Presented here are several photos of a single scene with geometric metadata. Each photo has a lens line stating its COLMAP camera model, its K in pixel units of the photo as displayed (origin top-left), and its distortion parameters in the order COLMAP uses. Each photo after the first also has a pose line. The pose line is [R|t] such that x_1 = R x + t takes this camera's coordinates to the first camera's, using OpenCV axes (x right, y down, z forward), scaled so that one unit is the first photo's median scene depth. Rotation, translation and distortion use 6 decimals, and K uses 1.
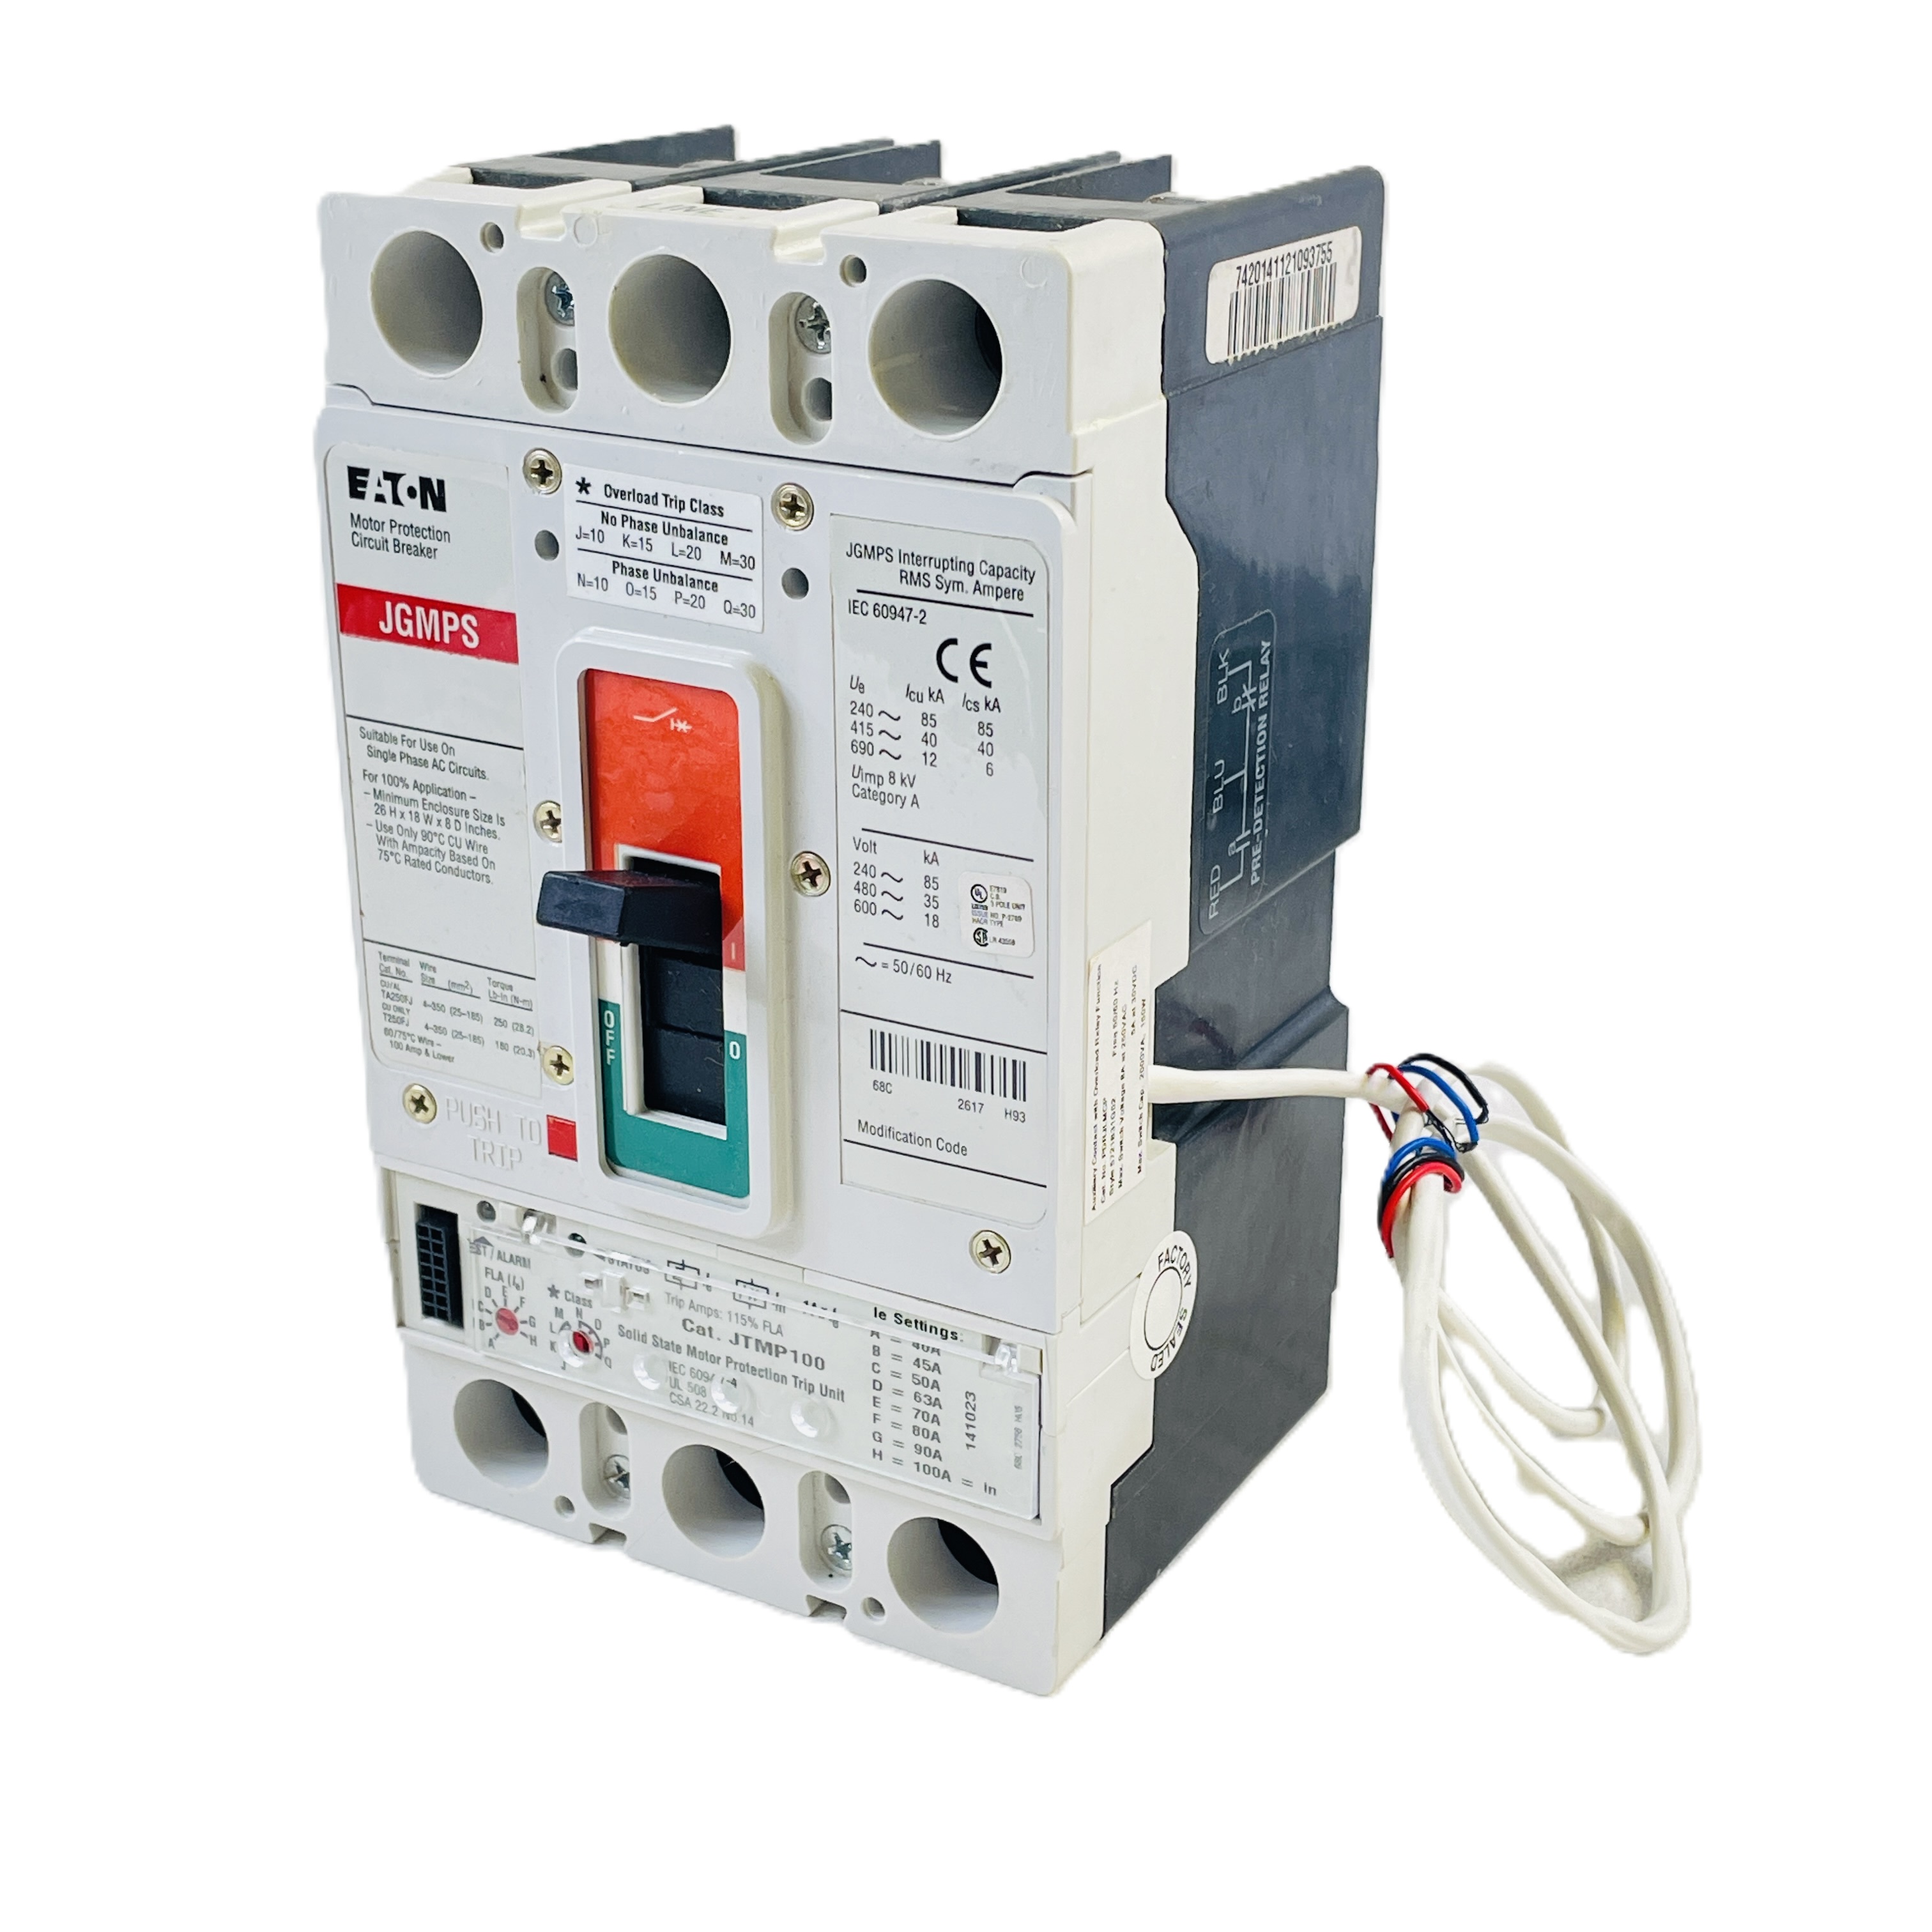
lens RADIAL K [[2989.0, 0, 966.1], [0, 2989.0, 965.7], [0, 0, 1]] dist [0.109485, 0.000000]
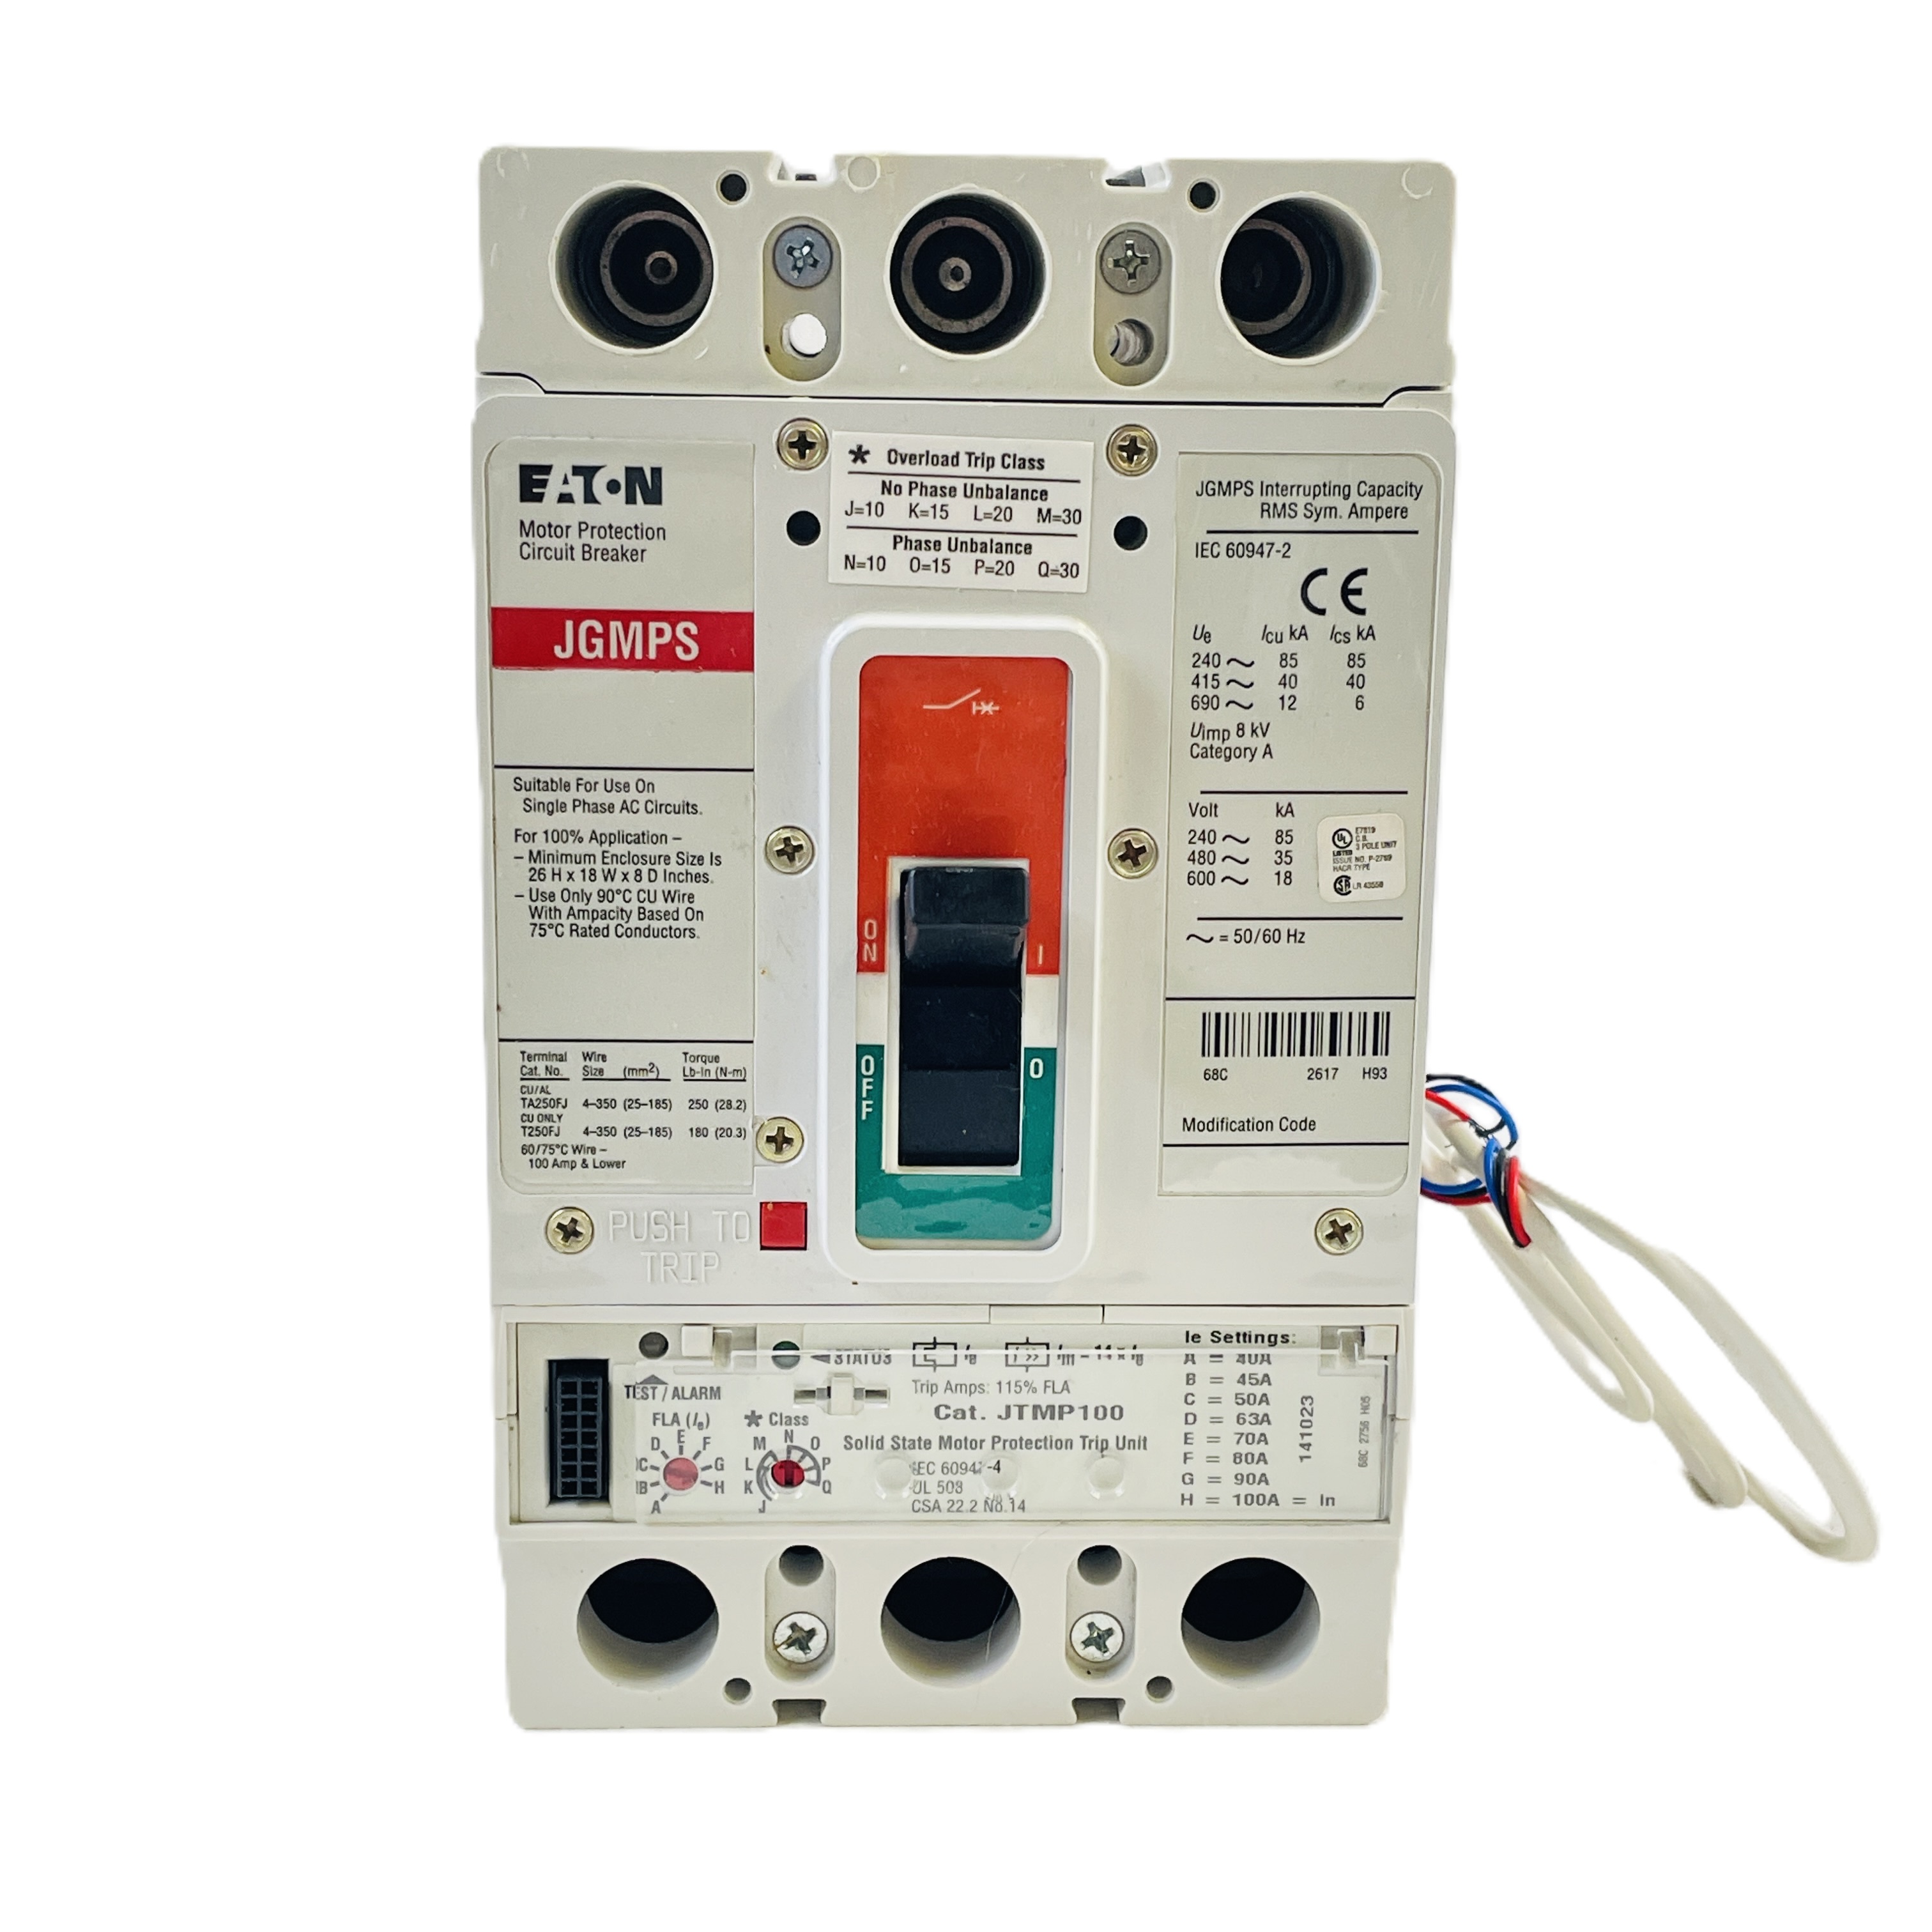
lens RADIAL K [[2989.0, 0, 965.7], [0, 2989.0, 967.5], [0, 0, 1]] dist [0.109485, 0.000000]
pose [[0.844284, -0.108896, 0.524716, -0.565259], [0.181429, 0.979399, -0.088668, 0.074349], [-0.504251, 0.170060, 0.846647, 0.233280]]
